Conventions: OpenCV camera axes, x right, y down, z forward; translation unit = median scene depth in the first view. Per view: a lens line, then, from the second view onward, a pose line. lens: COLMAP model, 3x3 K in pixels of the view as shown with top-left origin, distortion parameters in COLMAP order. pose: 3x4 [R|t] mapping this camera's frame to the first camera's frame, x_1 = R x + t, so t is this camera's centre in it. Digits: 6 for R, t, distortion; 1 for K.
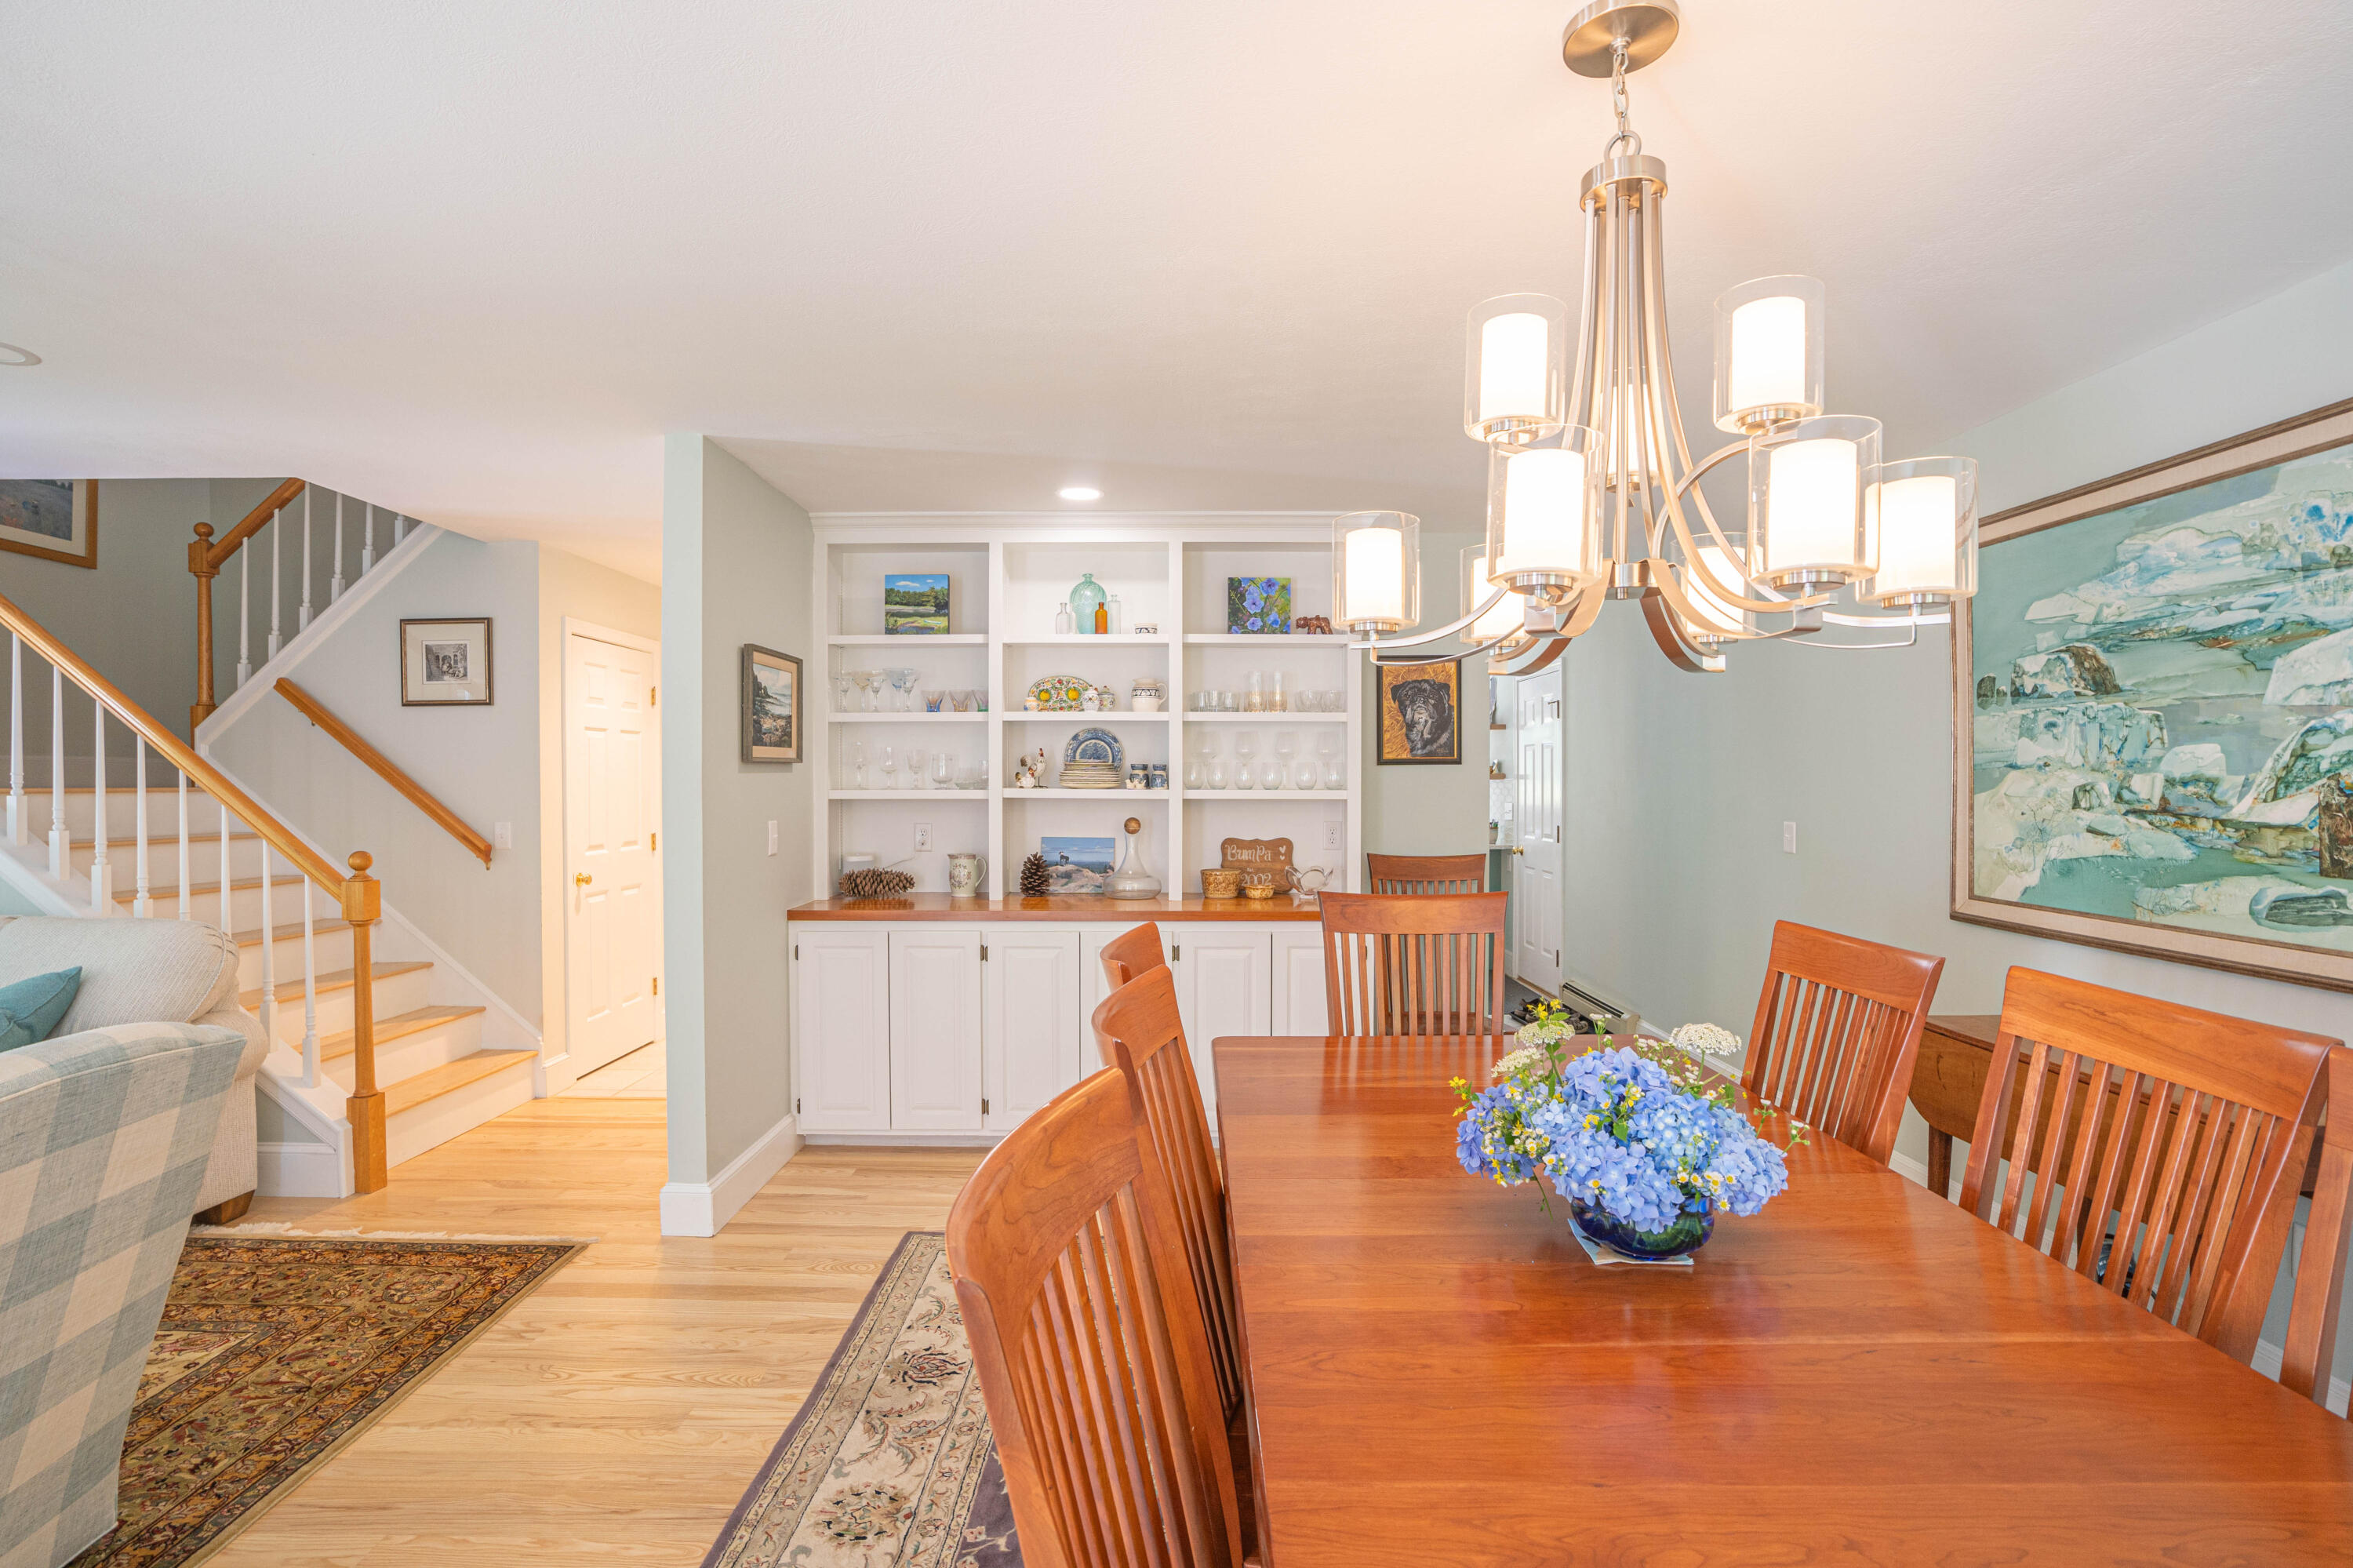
lens RADIAL K [[1076.9, 0, 1168.8], [0, 1076.9, 787.1], [0, 0, 1]] dist [-0.008129, 0.002636]
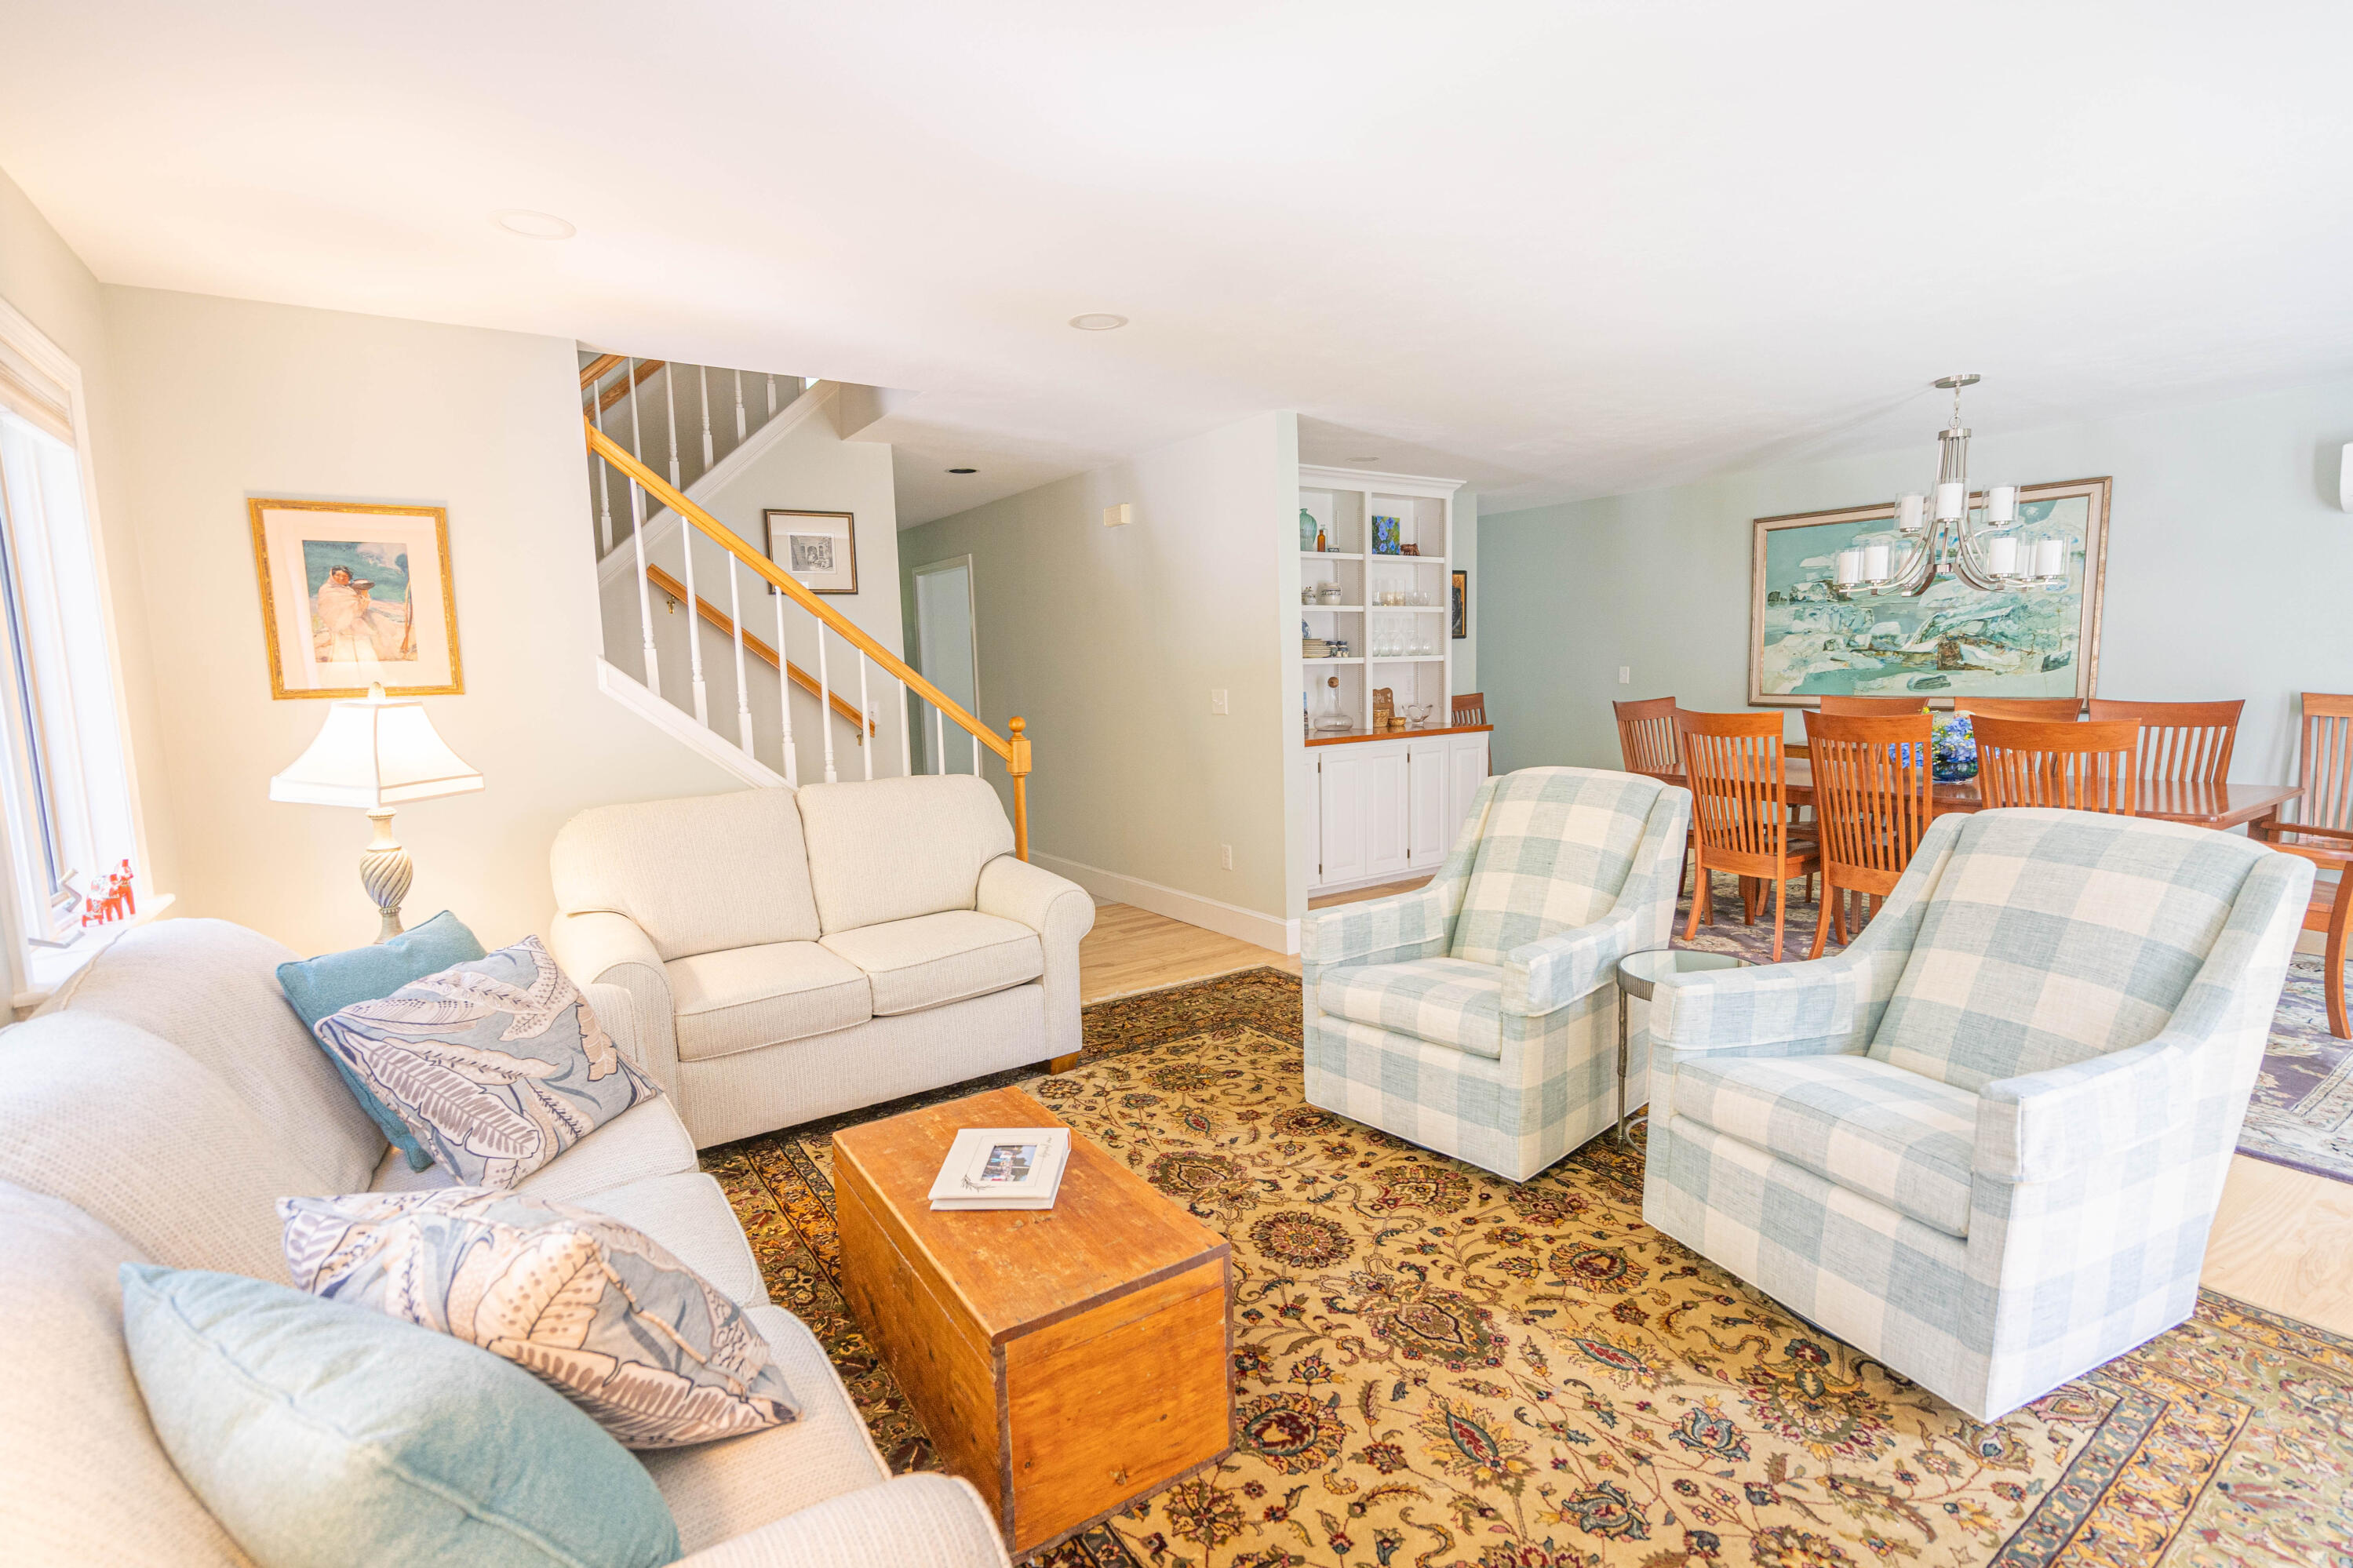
lens RADIAL K [[1076.7, 0, 1114.4], [0, 1076.7, 766.1], [0, 0, 1]] dist [-0.008129, 0.002636]
pose [[0.839498, -0.073576, 0.538358, -1.680179], [0.030425, 0.995601, 0.088622, 0.016092], [-0.542510, -0.058019, 0.838043, -0.129733]]
